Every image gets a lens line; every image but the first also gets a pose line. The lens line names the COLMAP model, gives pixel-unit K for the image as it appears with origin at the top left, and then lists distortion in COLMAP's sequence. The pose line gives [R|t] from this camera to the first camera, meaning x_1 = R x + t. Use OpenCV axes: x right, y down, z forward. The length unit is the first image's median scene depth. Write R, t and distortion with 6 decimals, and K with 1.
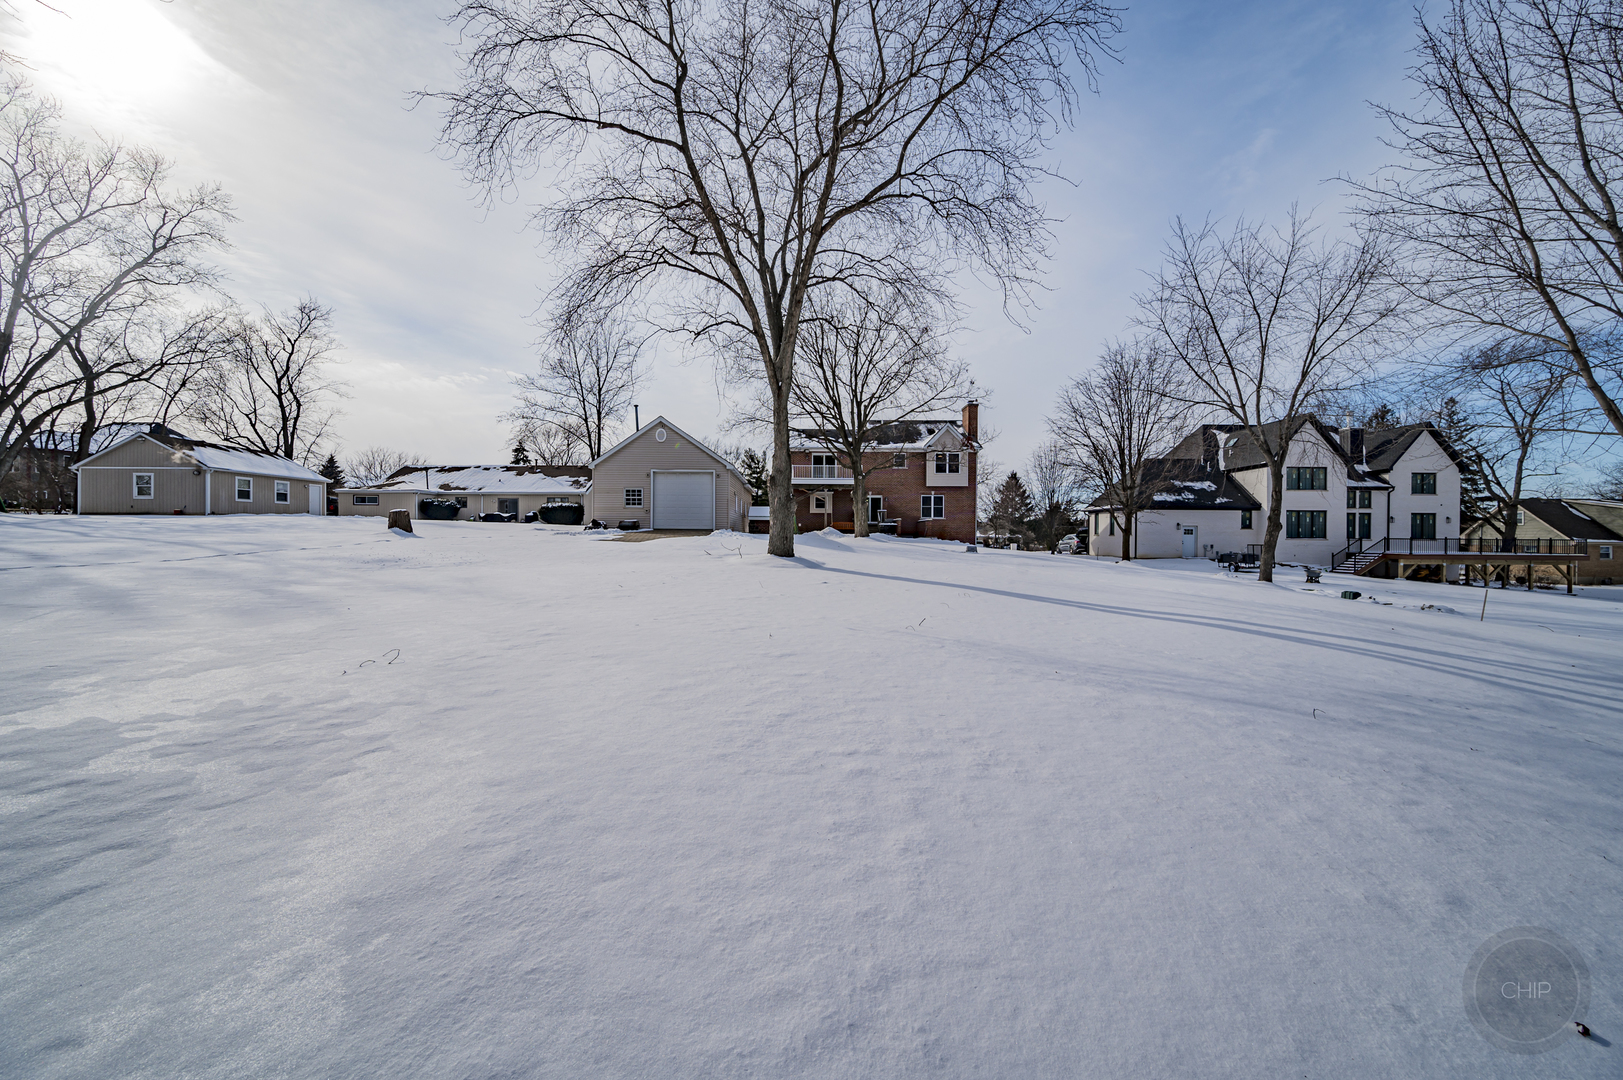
lens RADIAL K [[646.5, 0, 812.9], [0, 646.5, 541.3], [0, 0, 1]] dist [0.000237, 0.000404]
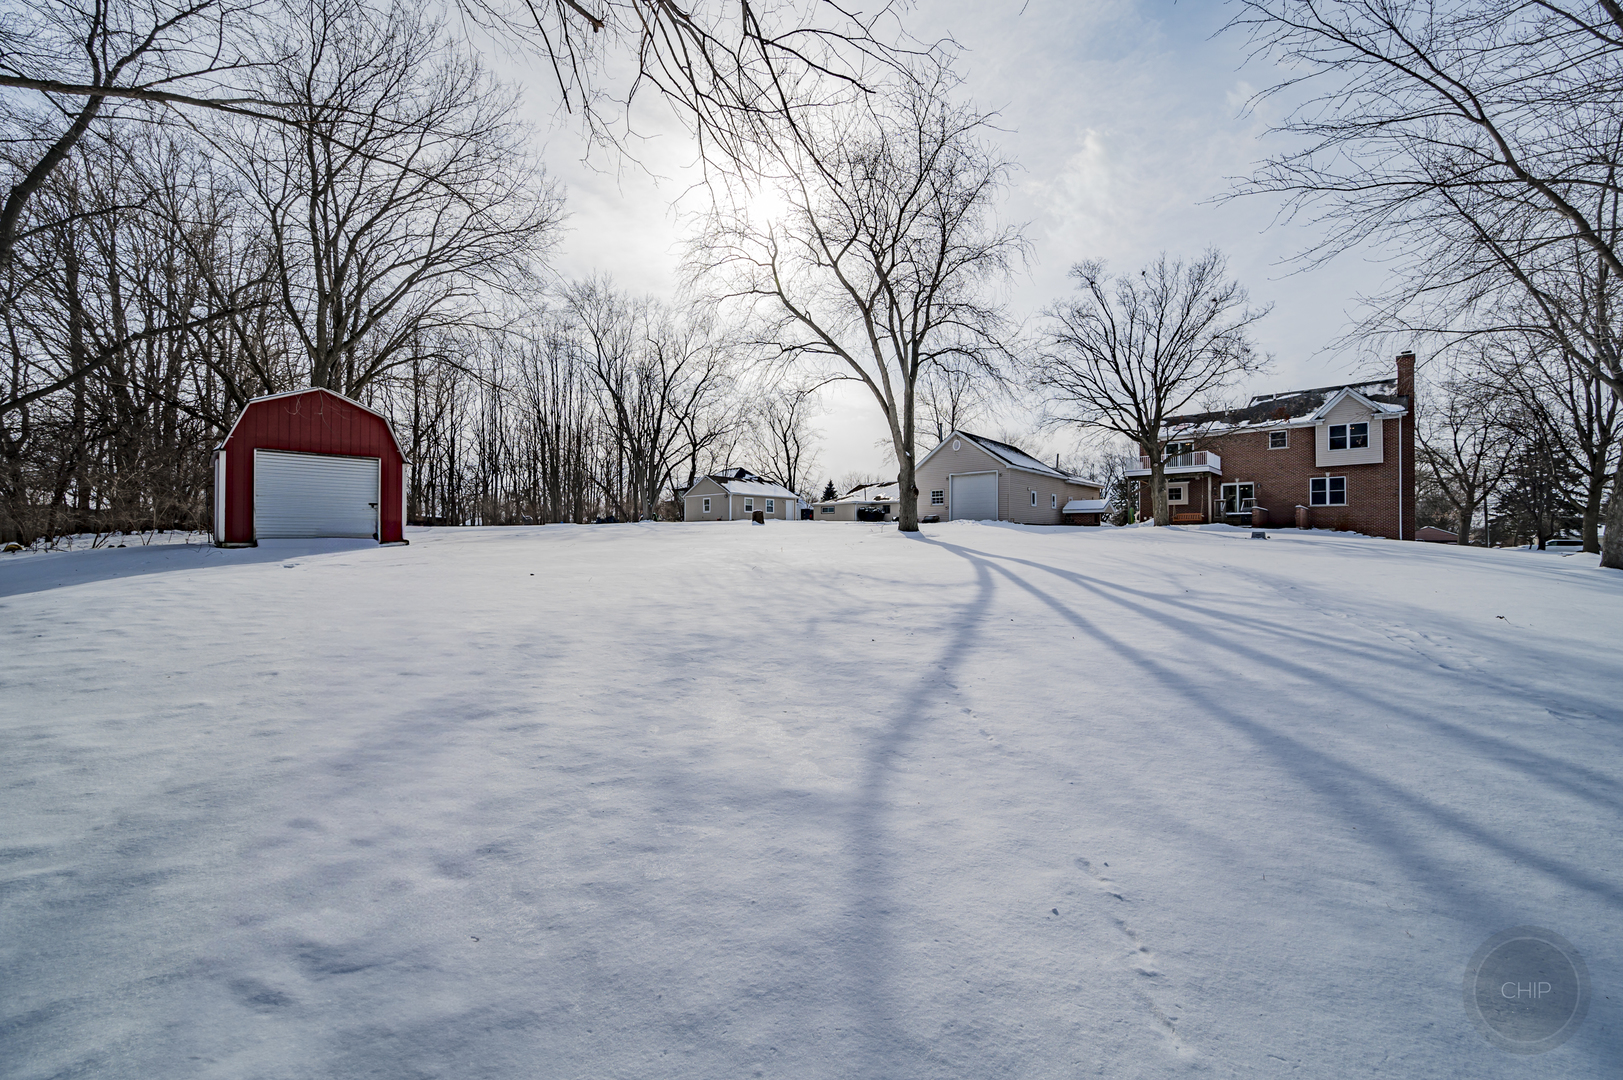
lens RADIAL K [[646.5, 0, 807.5], [0, 646.5, 540.8], [0, 0, 1]] dist [0.000237, 0.000404]
pose [[0.718029, -0.005296, -0.695993, 0.284358], [-0.004586, 0.999913, -0.012340, 0.023141], [0.695998, 0.012052, 0.717942, -0.053505]]
